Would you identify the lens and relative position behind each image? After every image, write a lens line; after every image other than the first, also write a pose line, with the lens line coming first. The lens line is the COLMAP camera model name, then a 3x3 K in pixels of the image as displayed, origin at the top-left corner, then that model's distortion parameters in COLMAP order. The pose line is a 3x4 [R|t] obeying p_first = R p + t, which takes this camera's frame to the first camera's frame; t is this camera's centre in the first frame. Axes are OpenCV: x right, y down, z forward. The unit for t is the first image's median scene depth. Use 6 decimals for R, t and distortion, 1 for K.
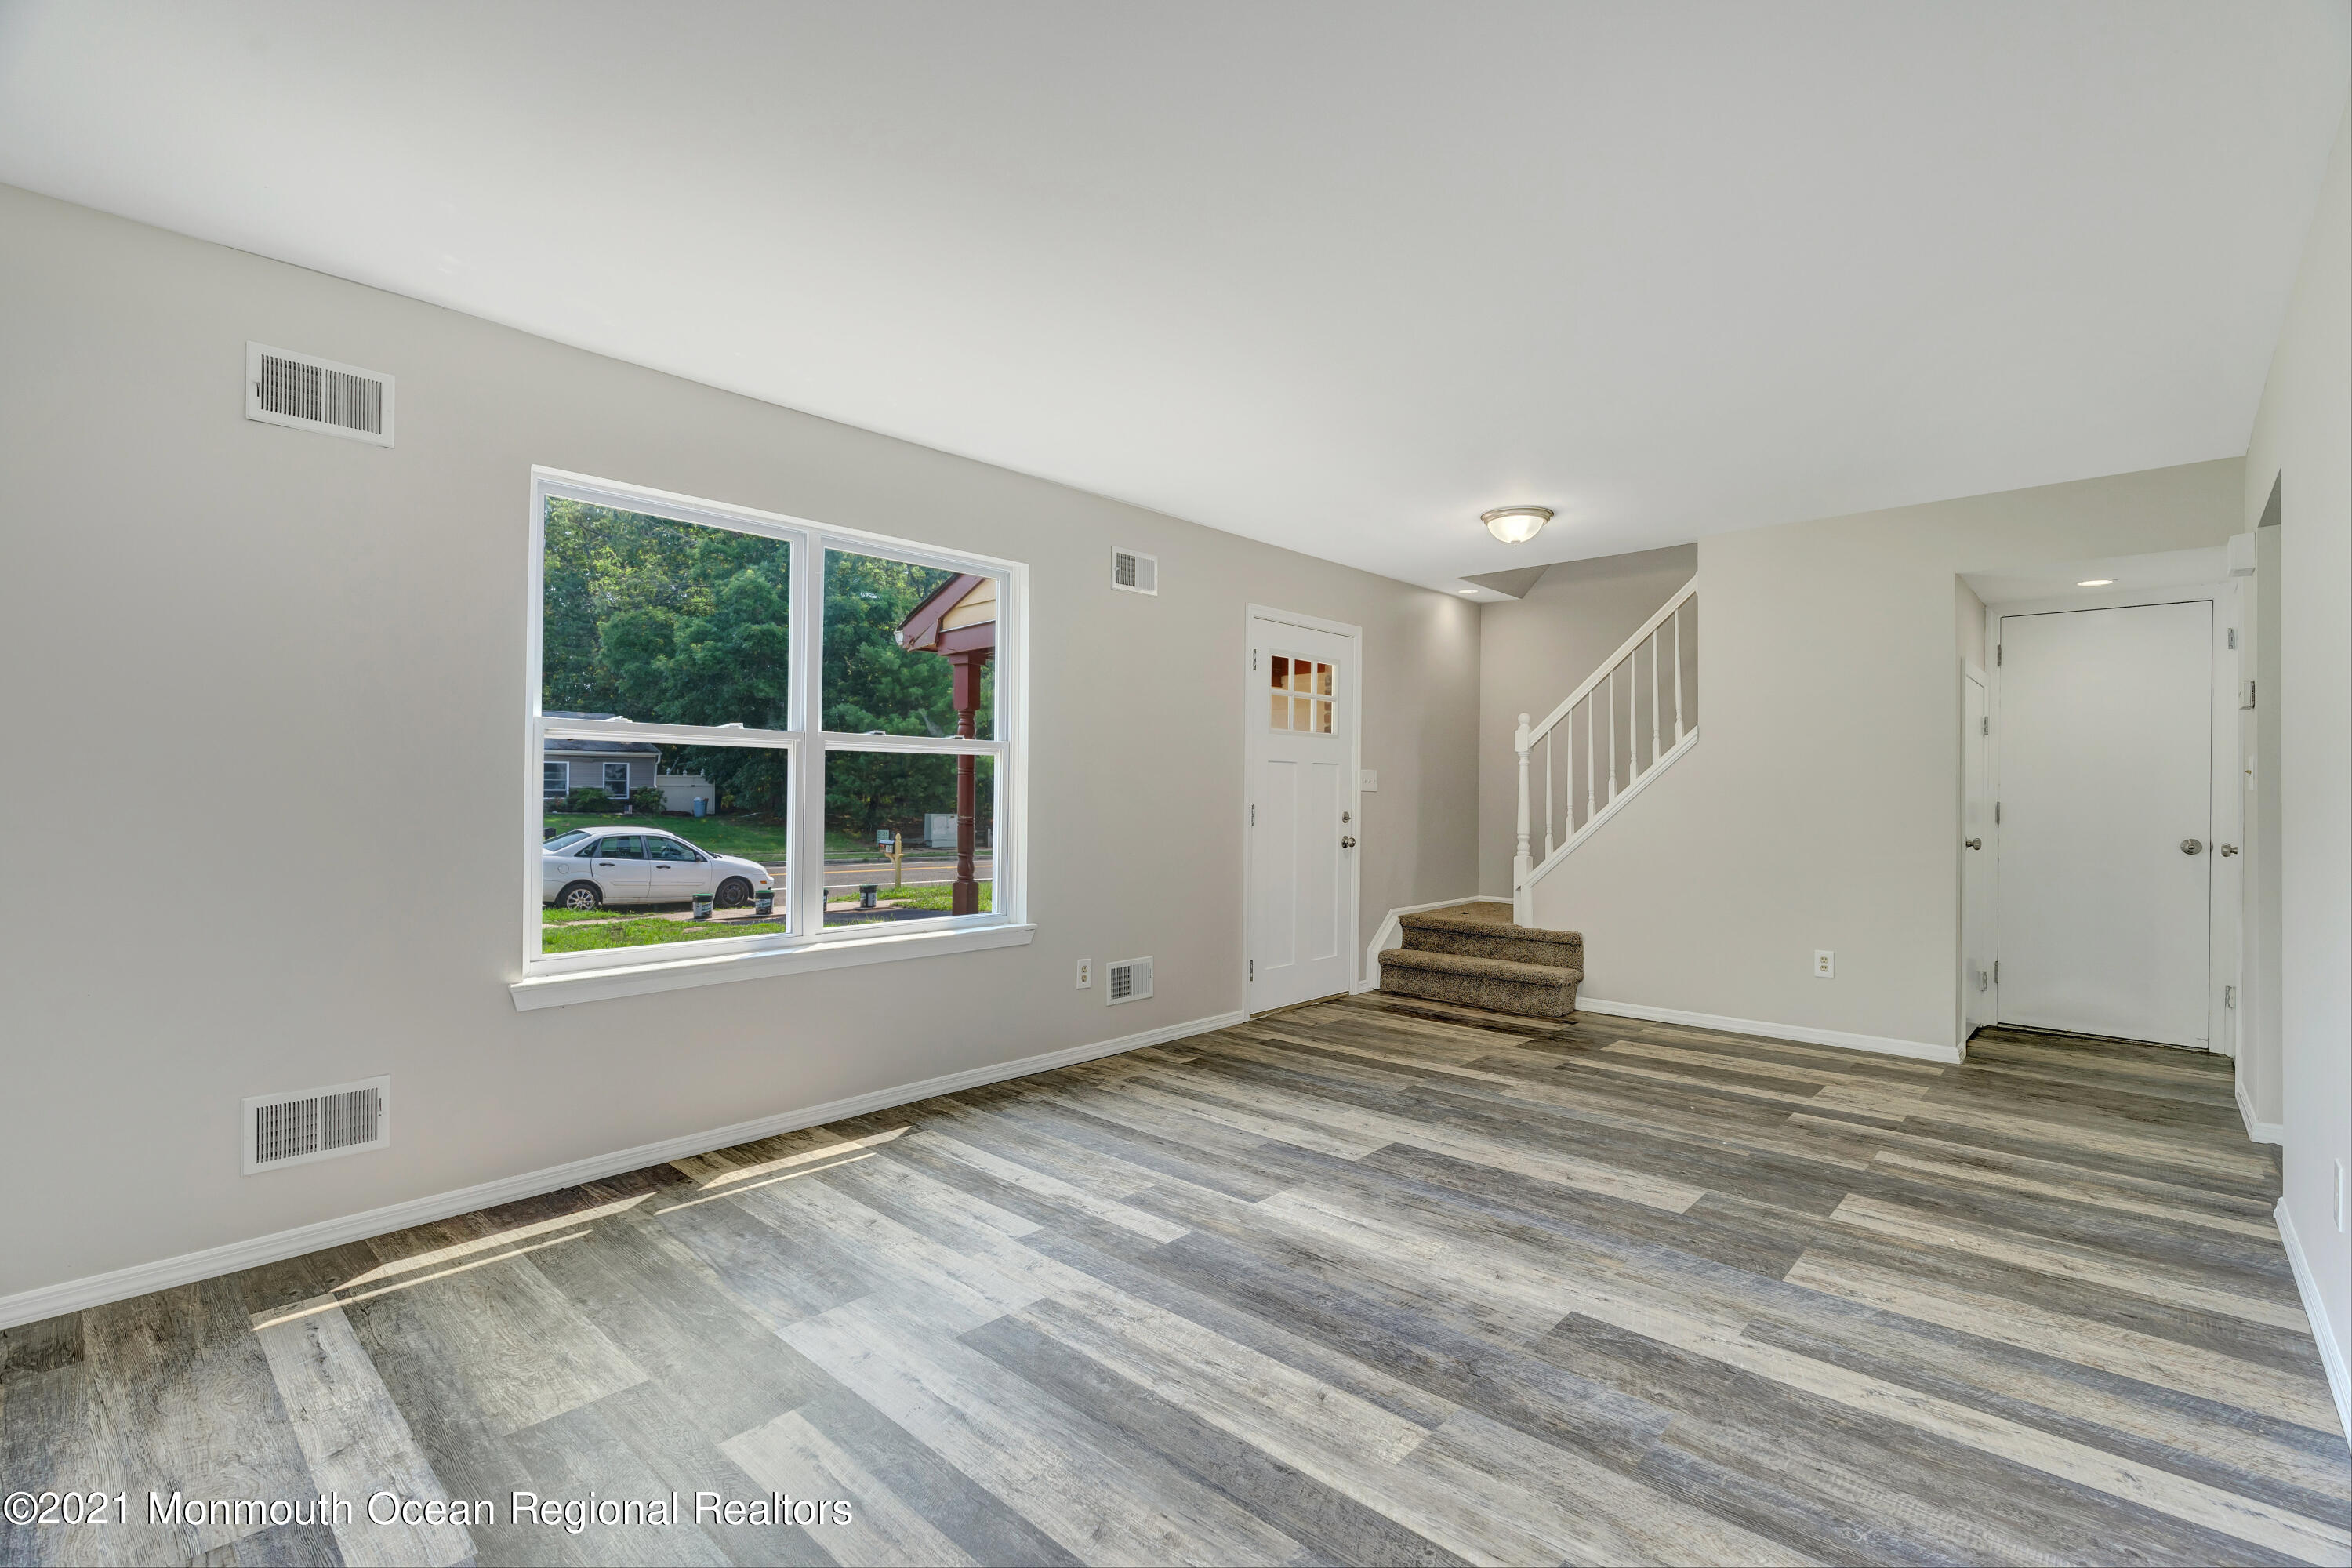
lens RADIAL K [[1050.6, 0, 1176.0], [0, 1050.6, 784.0], [0, 0, 1]] dist [-0.003254, 0.000697]
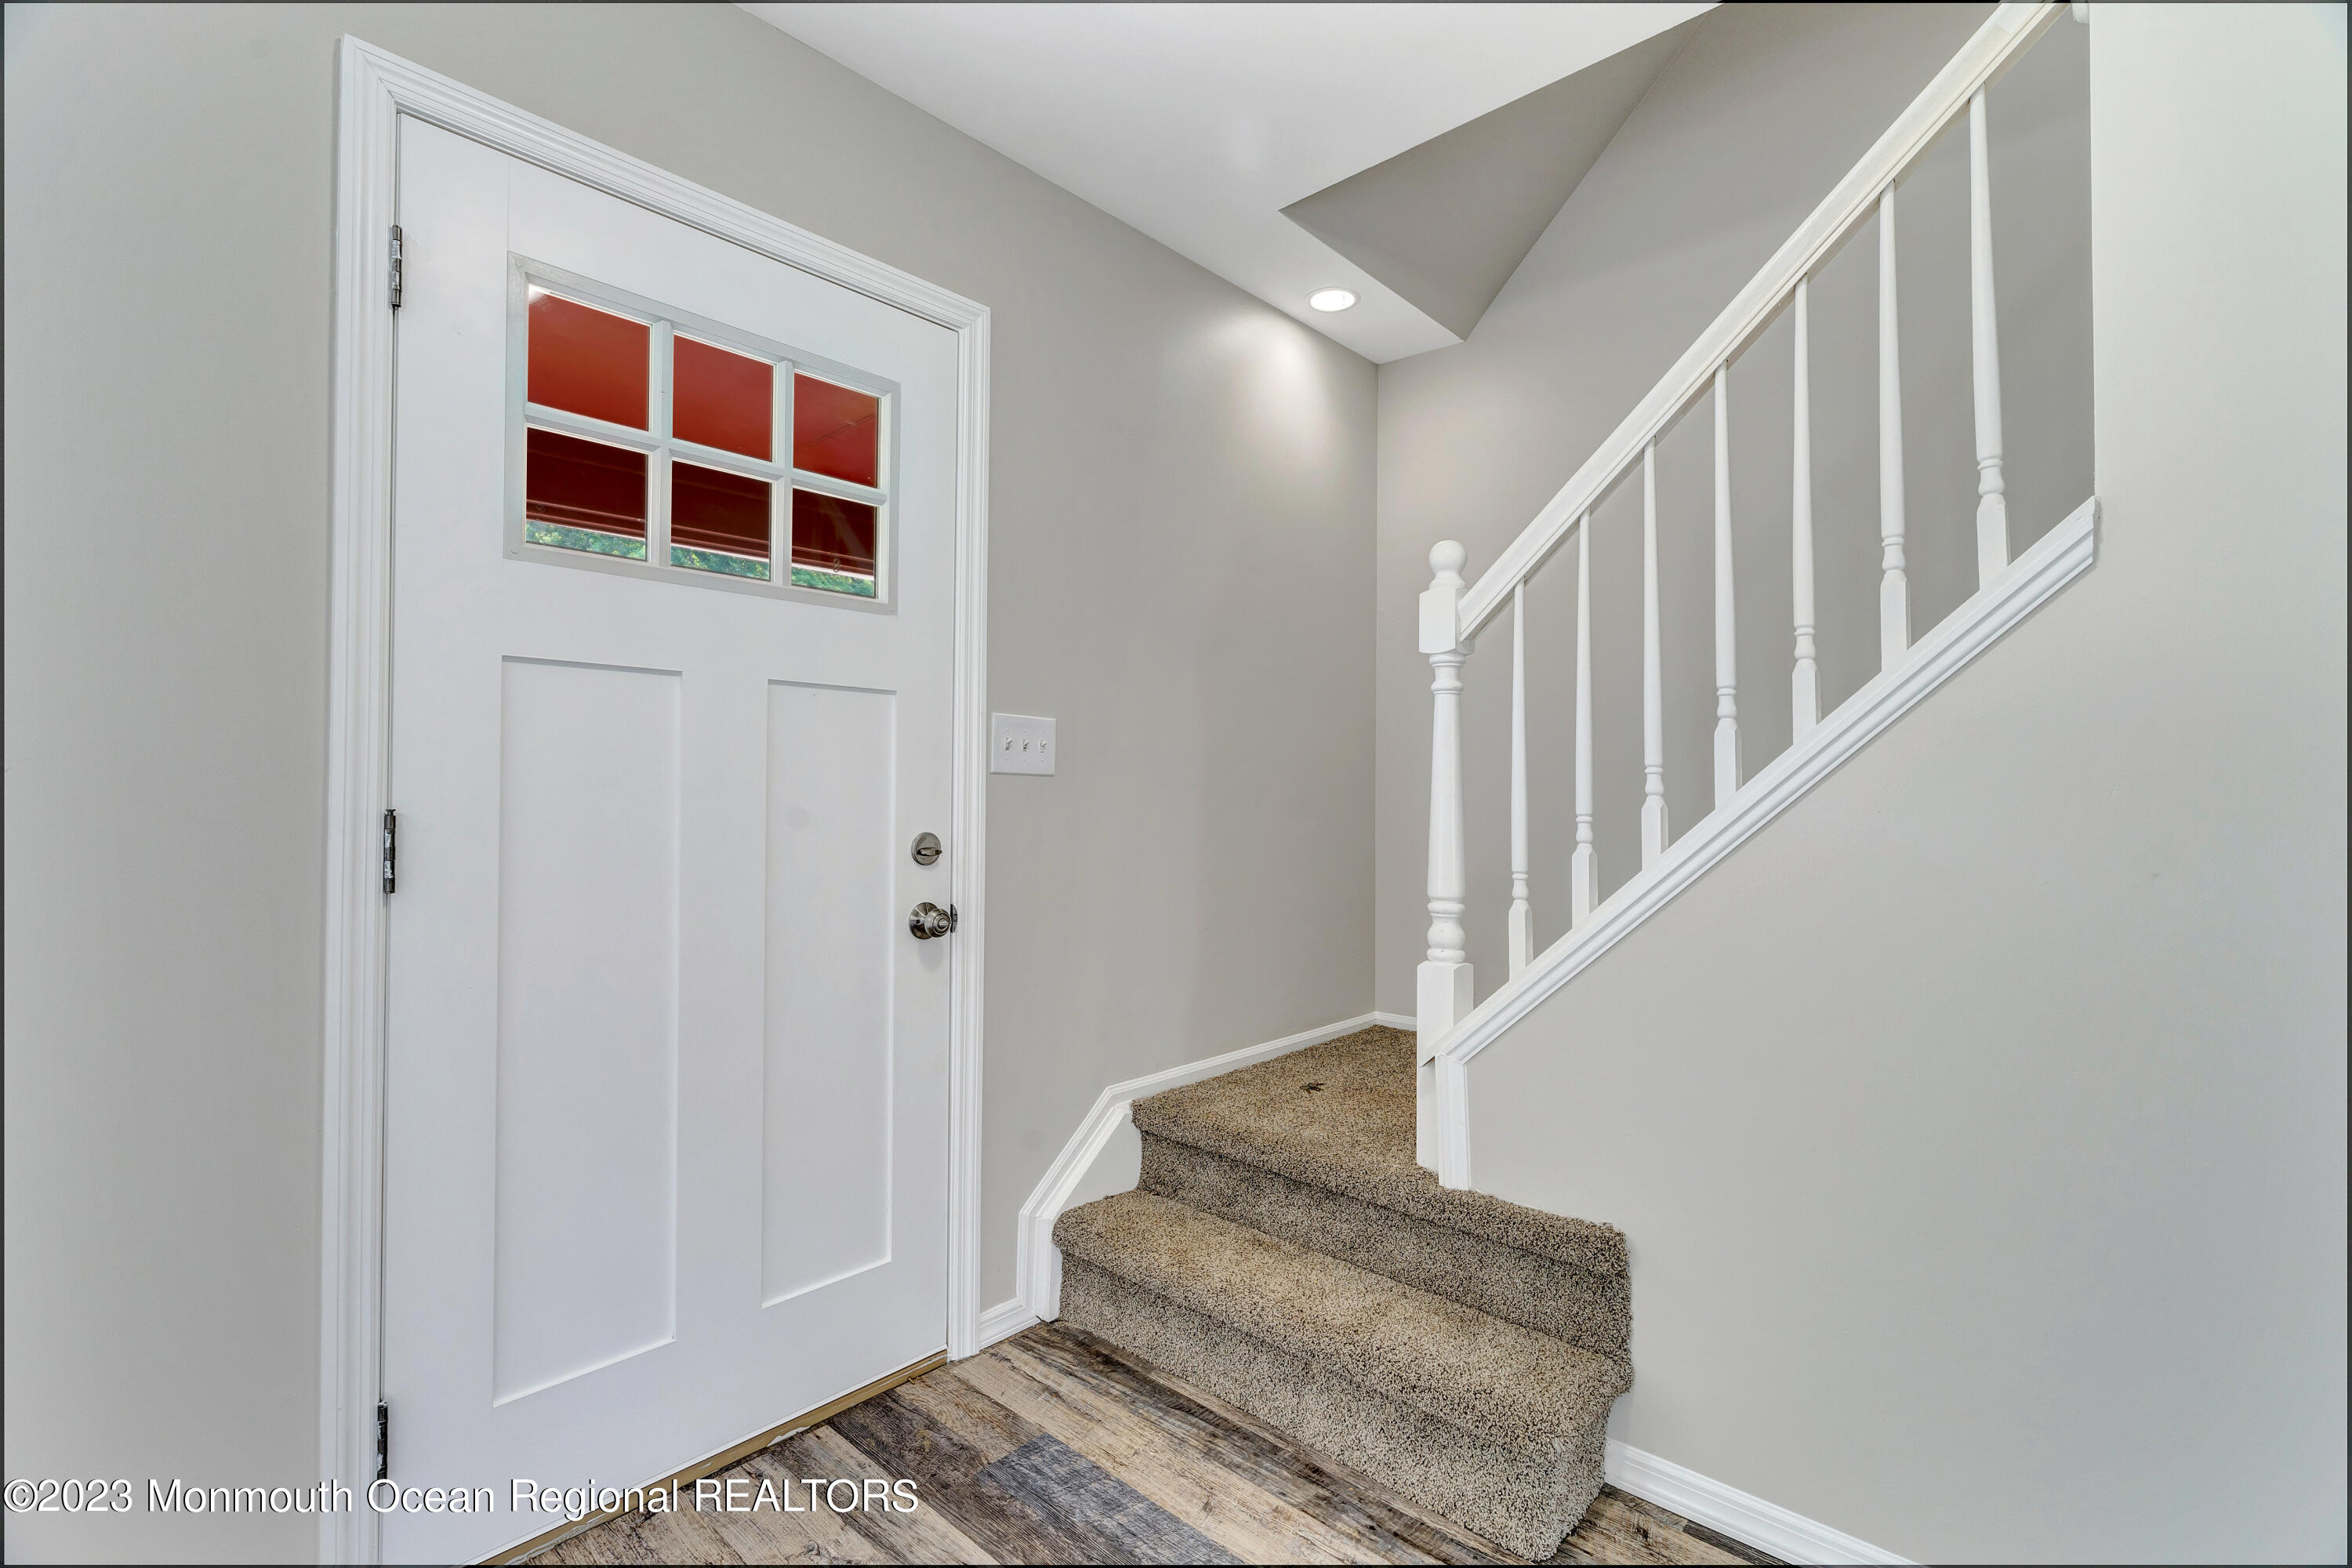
lens RADIAL K [[1050.6, 0, 1176.0], [0, 1050.6, 784.0], [0, 0, 1]] dist [-0.003254, 0.000697]
pose [[0.999944, -0.000393, 0.010601, 0.239642], [0.000401, 1.000000, -0.000724, 0.010916], [-0.010601, 0.000728, 0.999944, 0.659774]]
